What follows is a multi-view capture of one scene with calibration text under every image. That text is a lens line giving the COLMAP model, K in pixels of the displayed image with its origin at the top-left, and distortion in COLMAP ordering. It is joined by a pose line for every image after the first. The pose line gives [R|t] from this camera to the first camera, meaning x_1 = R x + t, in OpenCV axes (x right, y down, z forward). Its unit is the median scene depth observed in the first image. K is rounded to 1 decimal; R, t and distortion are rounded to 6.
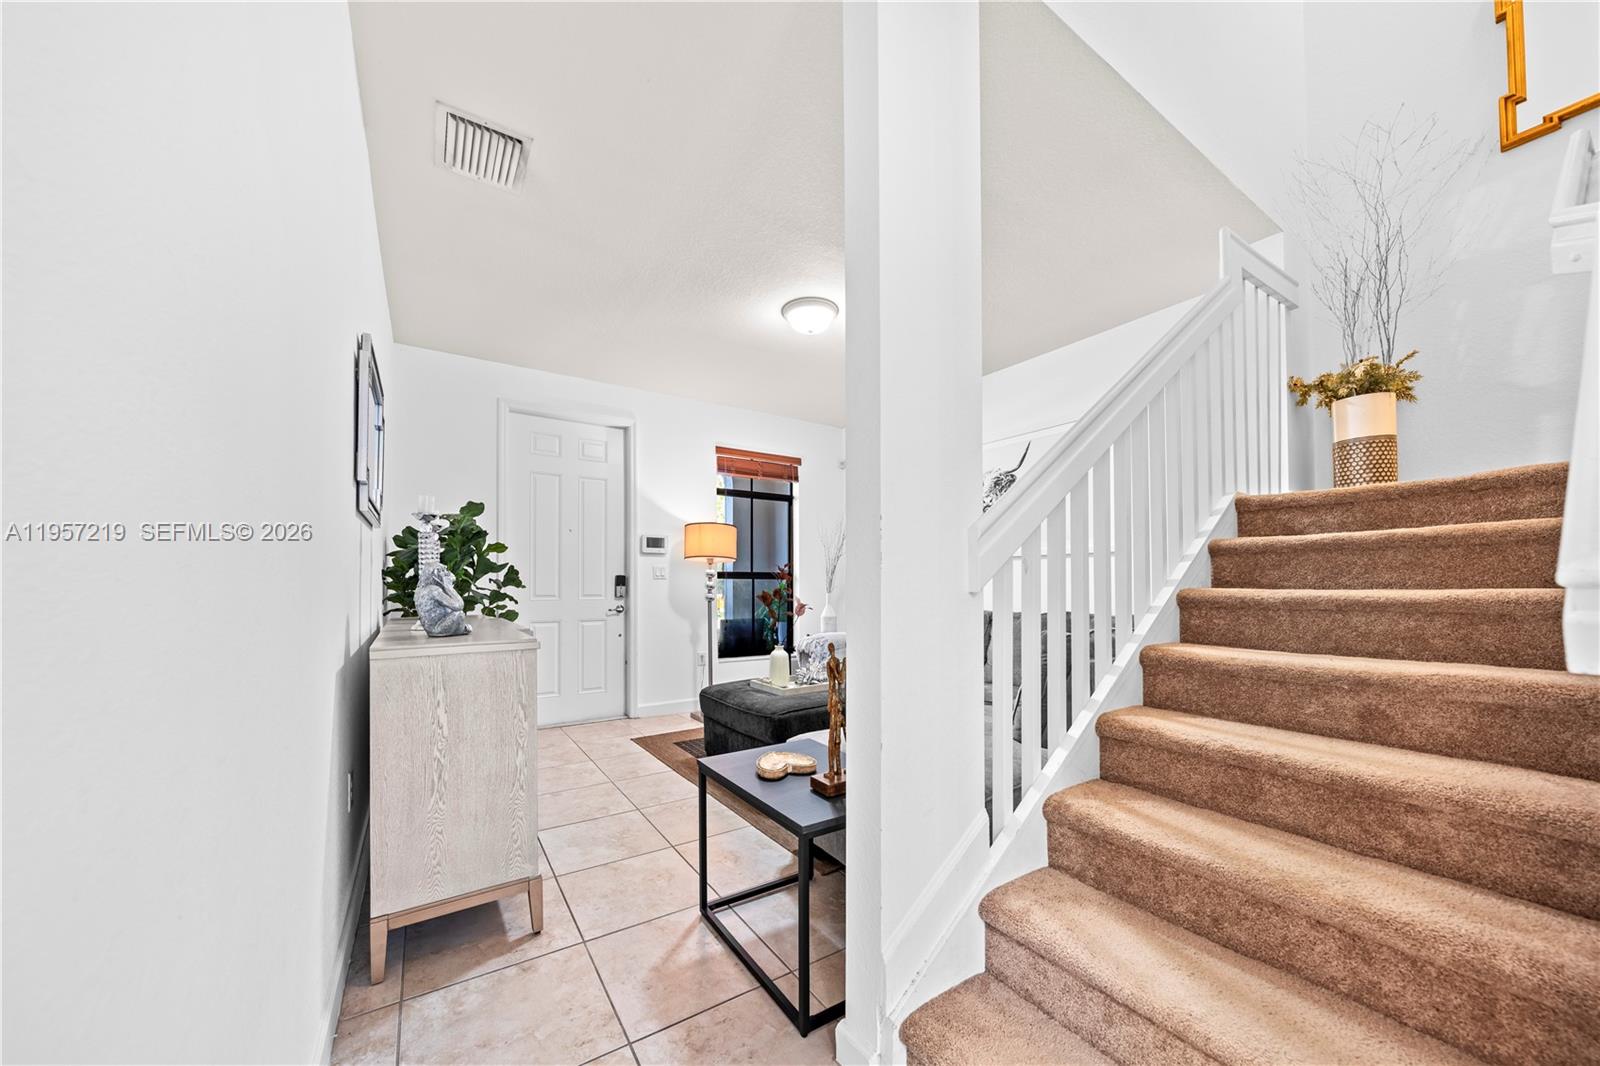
lens RADIAL K [[543.1, 0, 811.6], [0, 543.1, 580.5], [0, 0, 1]] dist [-0.000935, -0.000282]
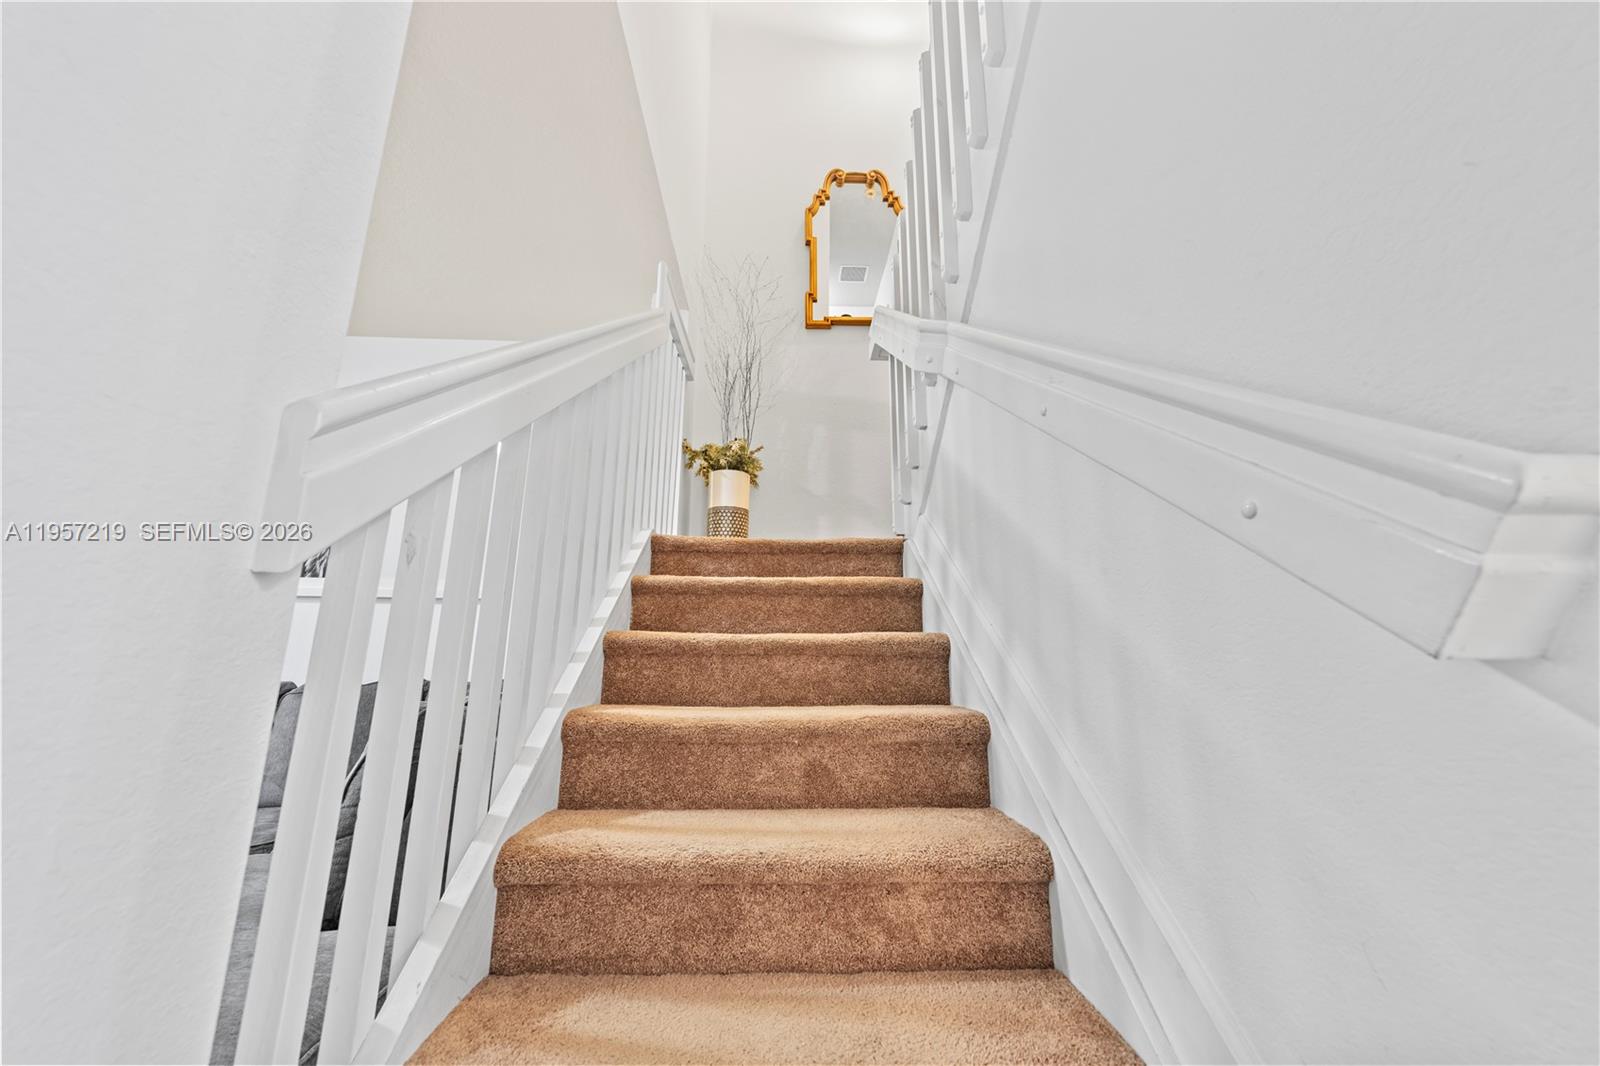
lens RADIAL K [[602.5, 0, 798.2], [0, 602.5, 520.5], [0, 0, 1]] dist [-0.004642, -0.000532]
pose [[0.527236, 0.197806, 0.826374, 0.118860], [-0.017815, 0.974887, -0.221988, 0.057172], [-0.849532, 0.102319, 0.517519, 0.395351]]
